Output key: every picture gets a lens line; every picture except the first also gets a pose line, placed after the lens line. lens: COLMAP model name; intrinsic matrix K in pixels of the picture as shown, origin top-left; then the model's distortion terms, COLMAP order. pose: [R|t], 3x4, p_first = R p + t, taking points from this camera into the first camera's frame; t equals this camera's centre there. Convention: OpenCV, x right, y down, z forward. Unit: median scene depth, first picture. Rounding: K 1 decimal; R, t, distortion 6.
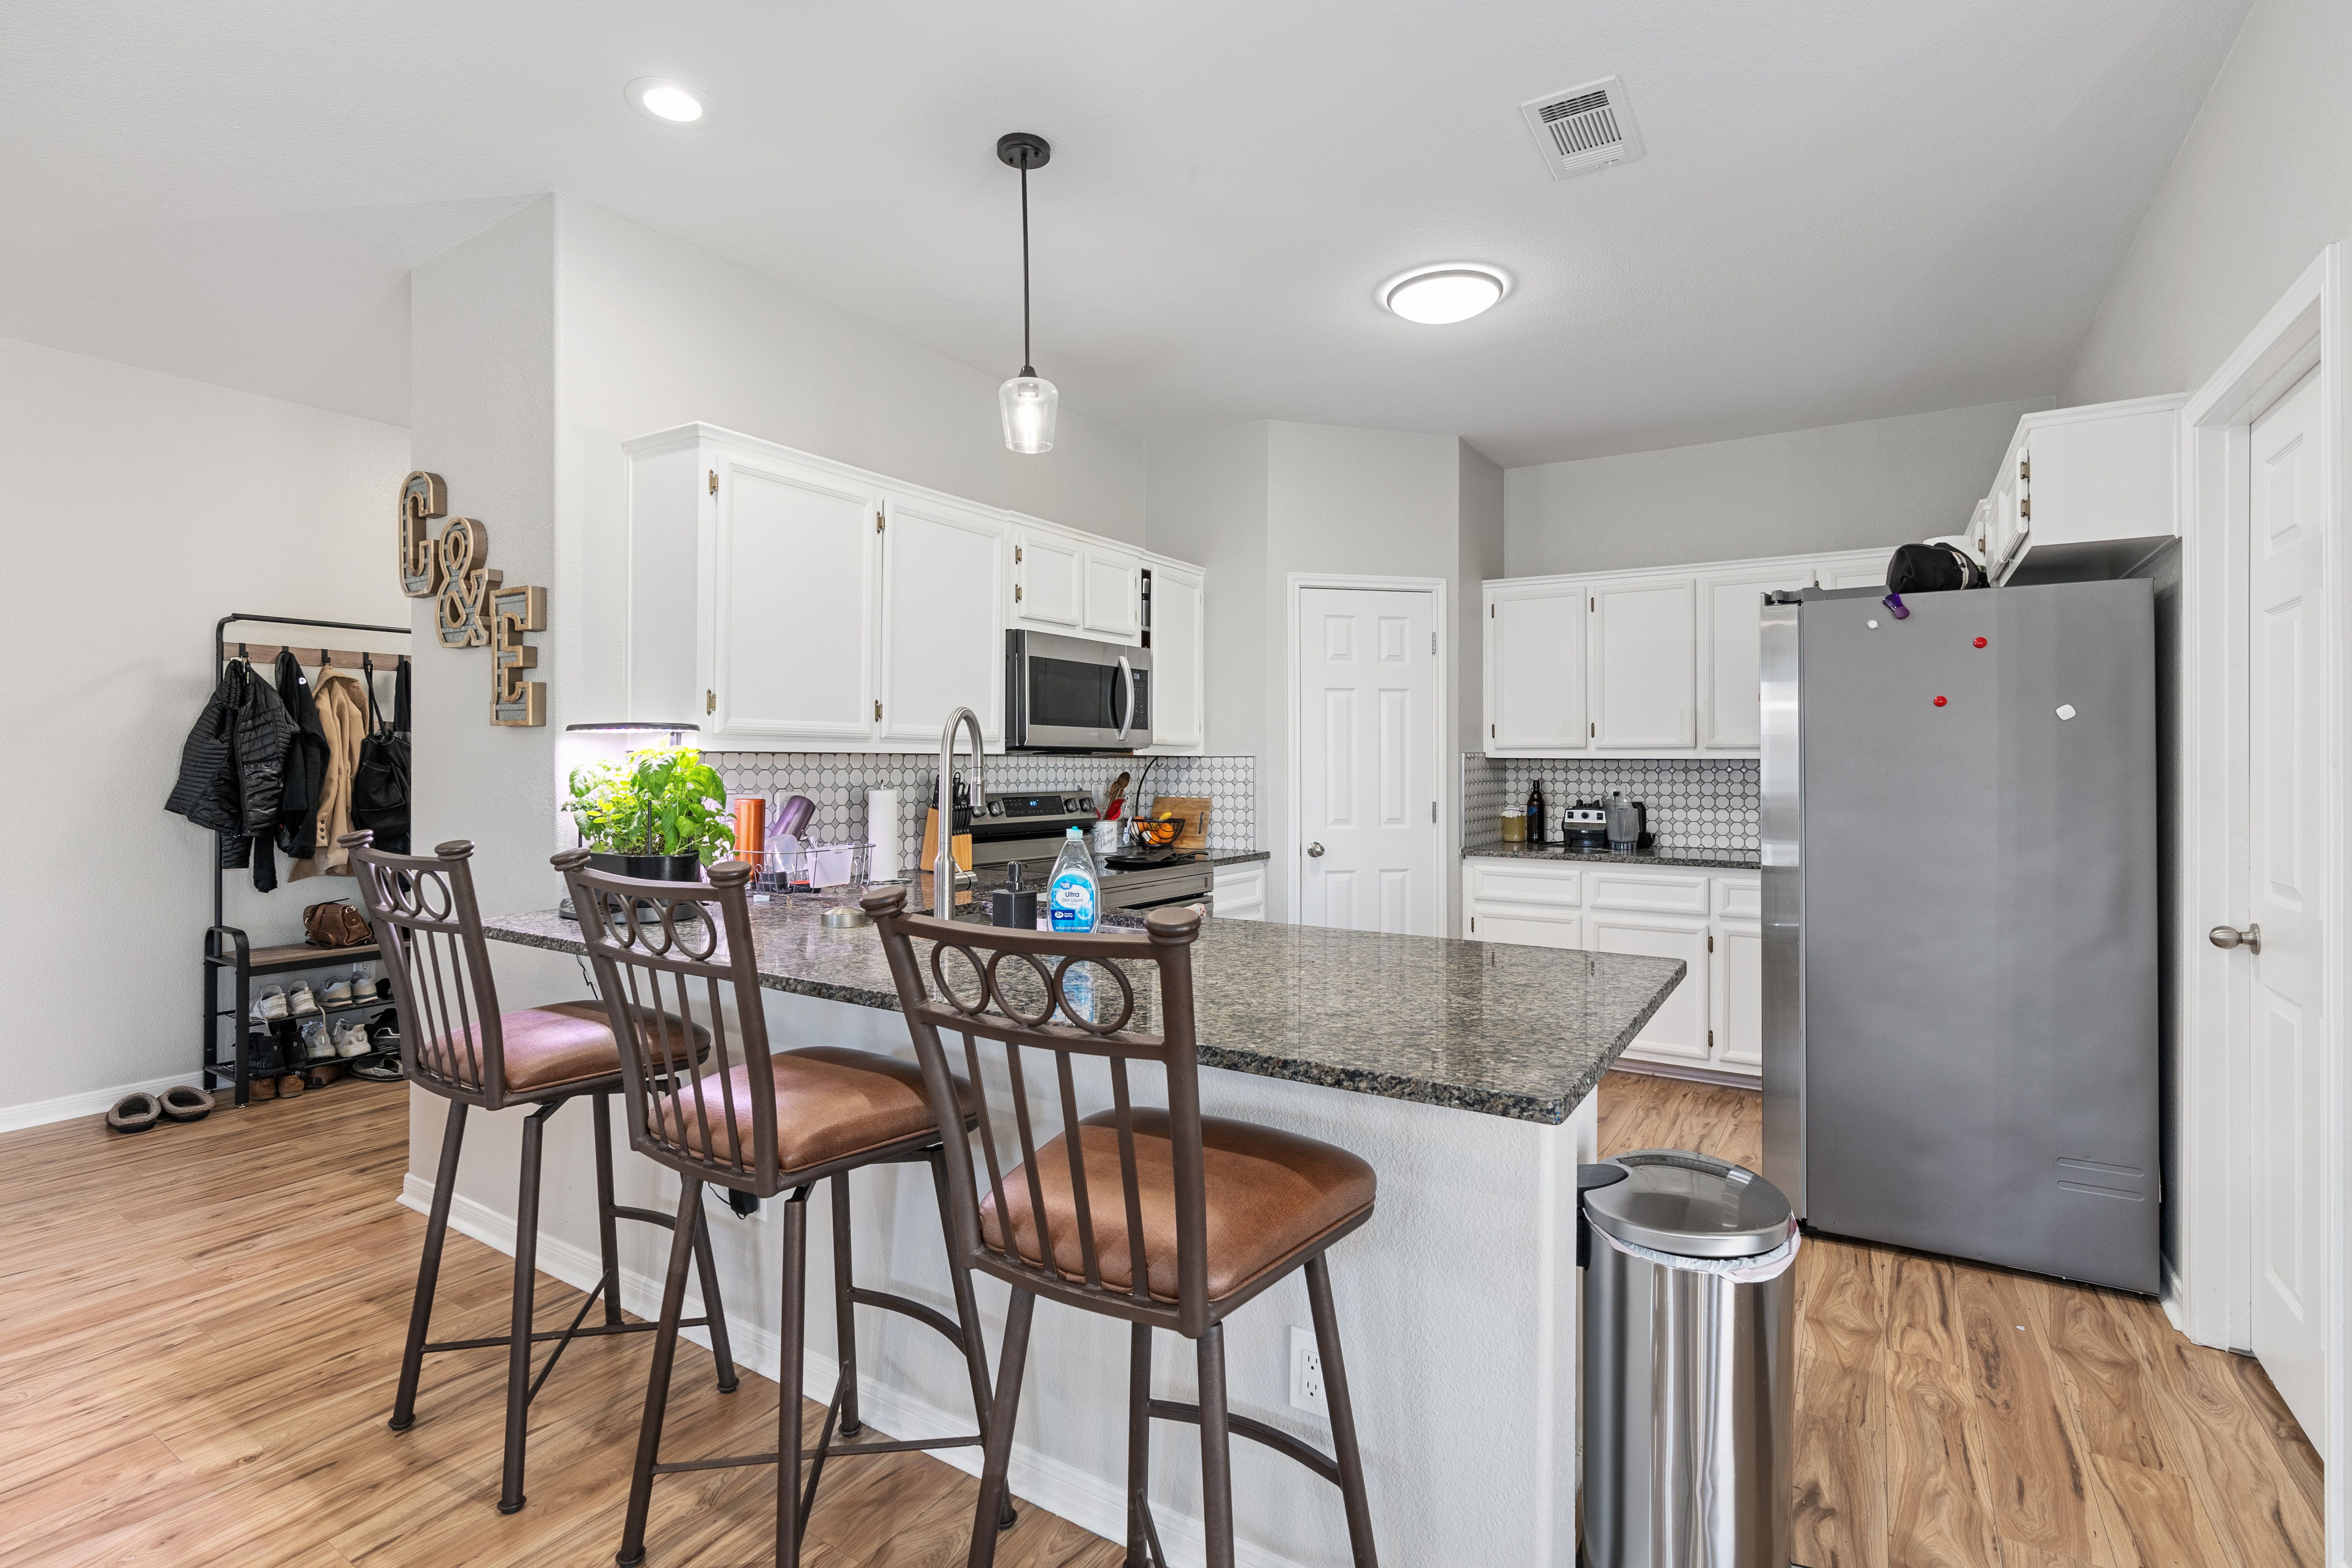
lens RADIAL K [[1069.6, 0, 1188.5], [0, 1069.6, 768.0], [0, 0, 1]] dist [-0.001656, 0.002758]
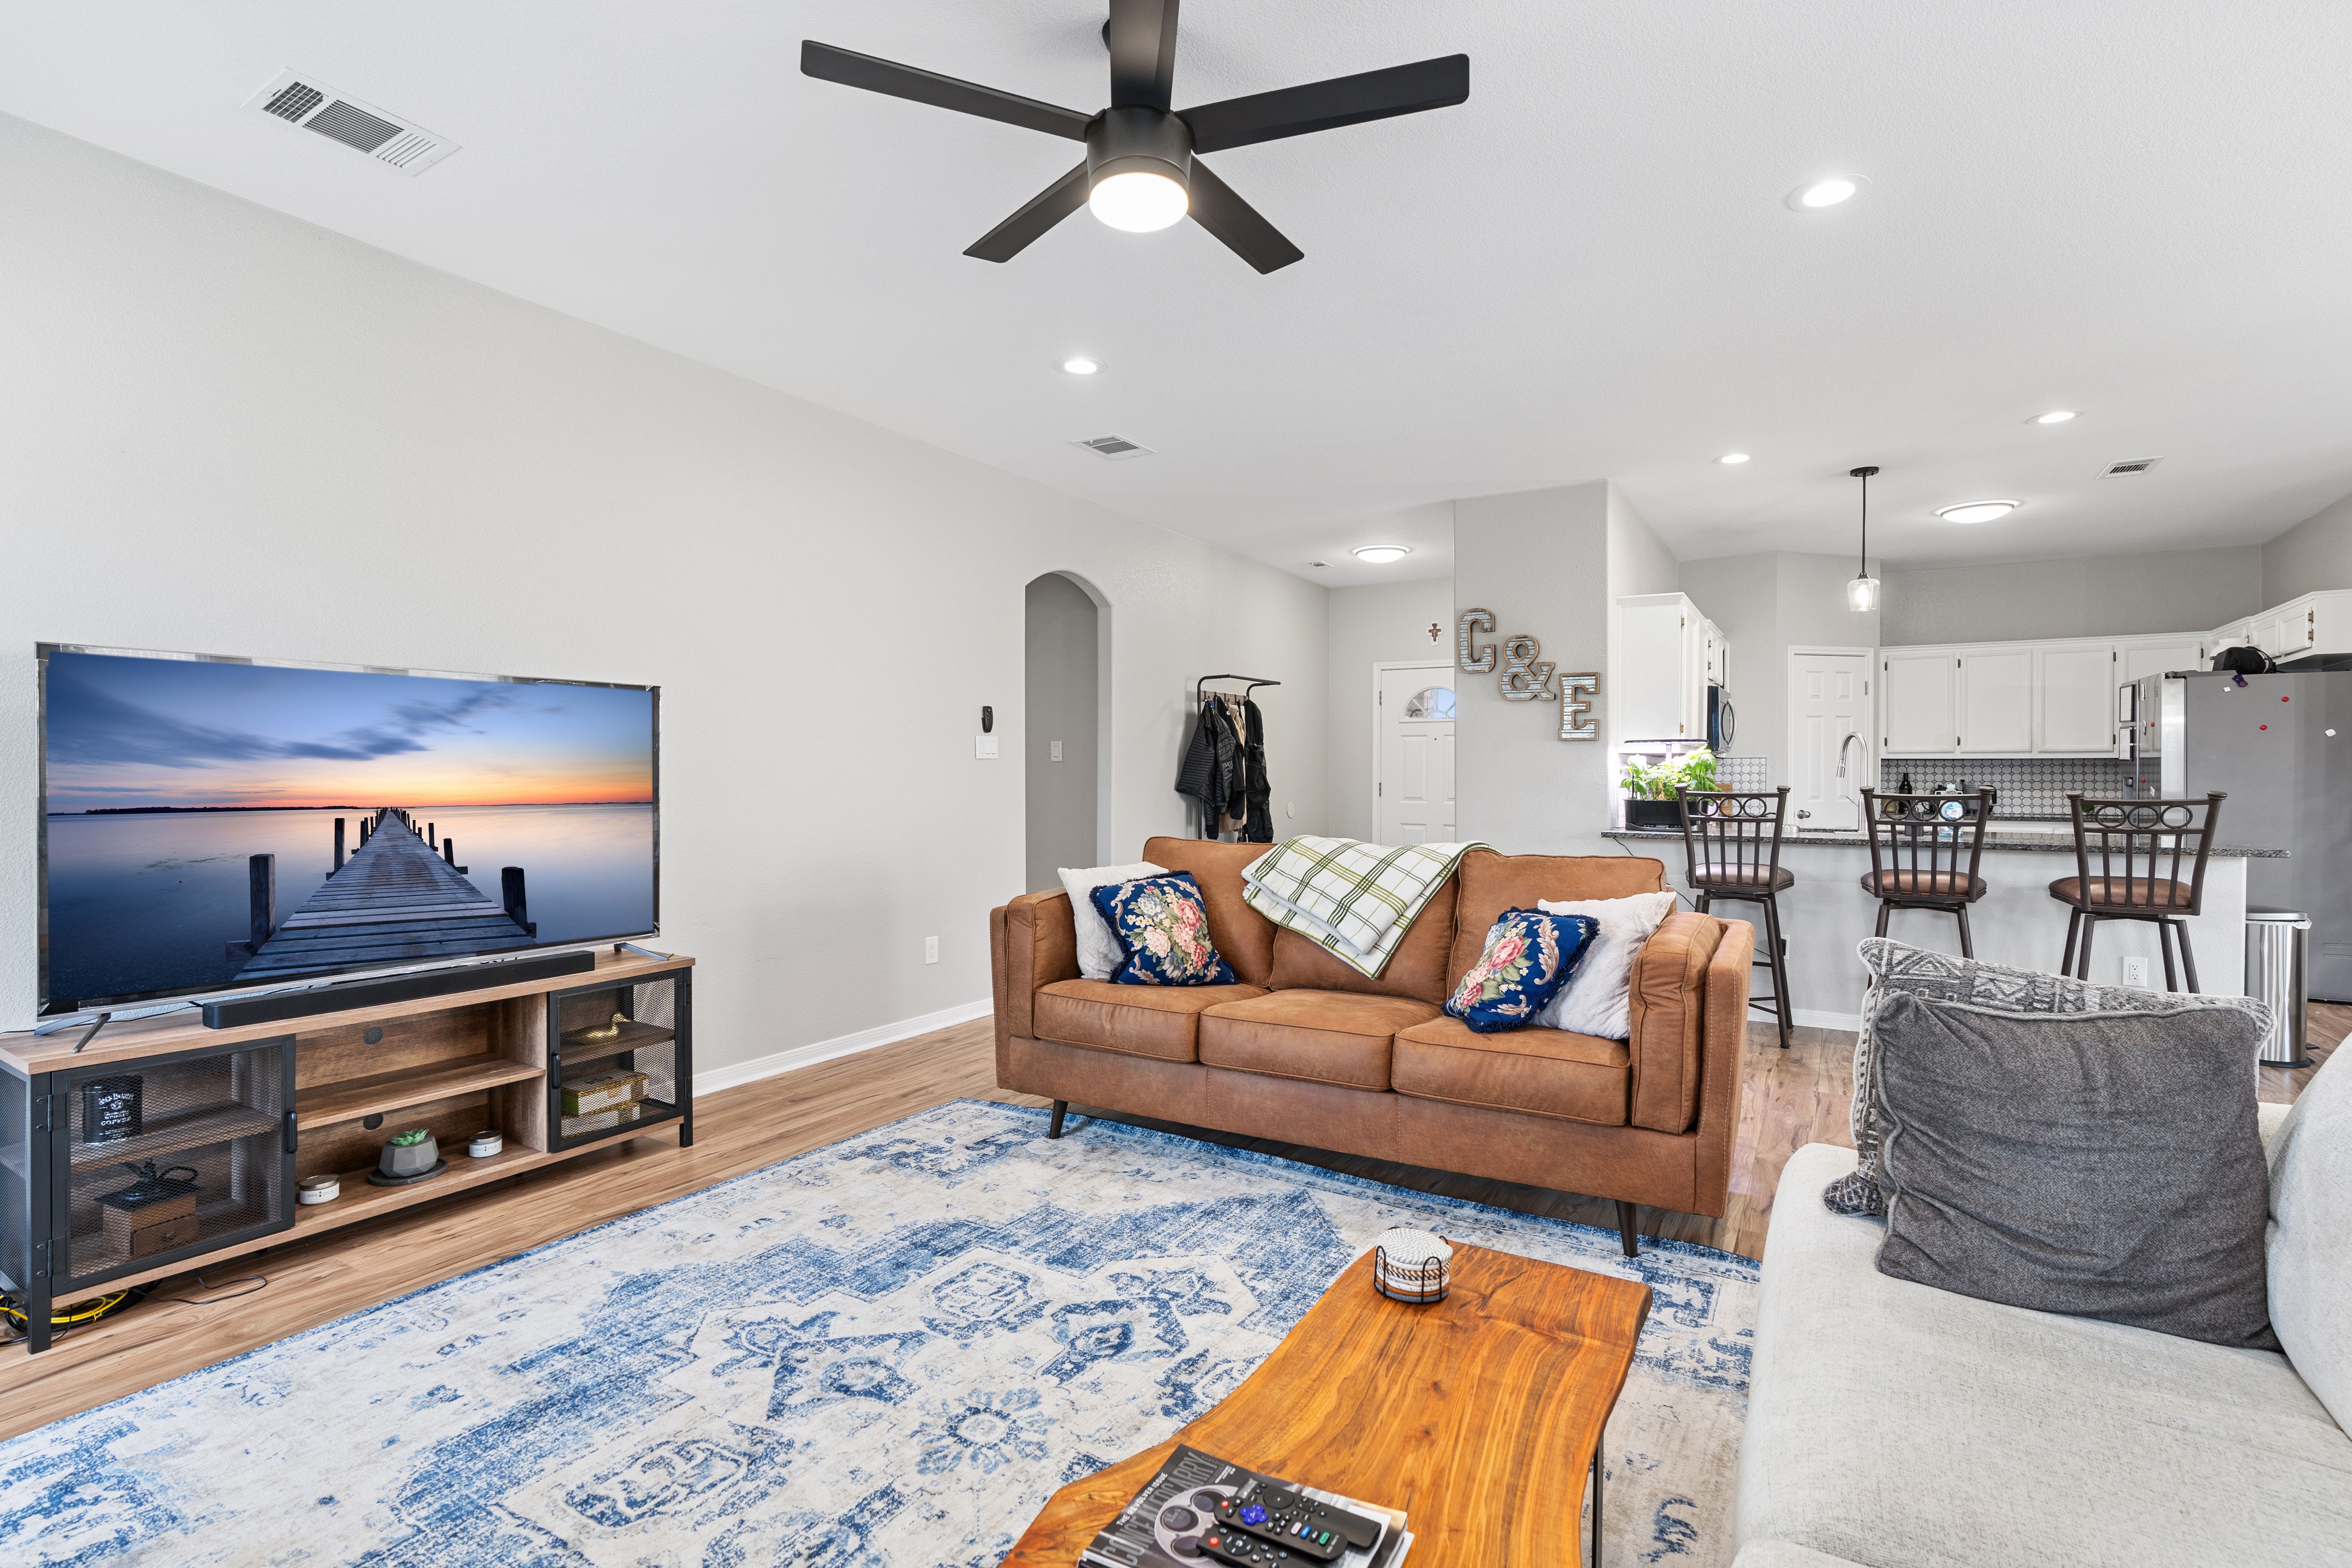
lens RADIAL K [[1069.6, 0, 1229.3], [0, 1069.6, 776.4], [0, 0, 1]] dist [-0.001656, 0.002758]
pose [[0.999393, -0.003758, 0.034627, -0.856601], [0.003845, 0.999990, -0.002435, 0.019414], [-0.034618, 0.002566, 0.999397, -0.630941]]
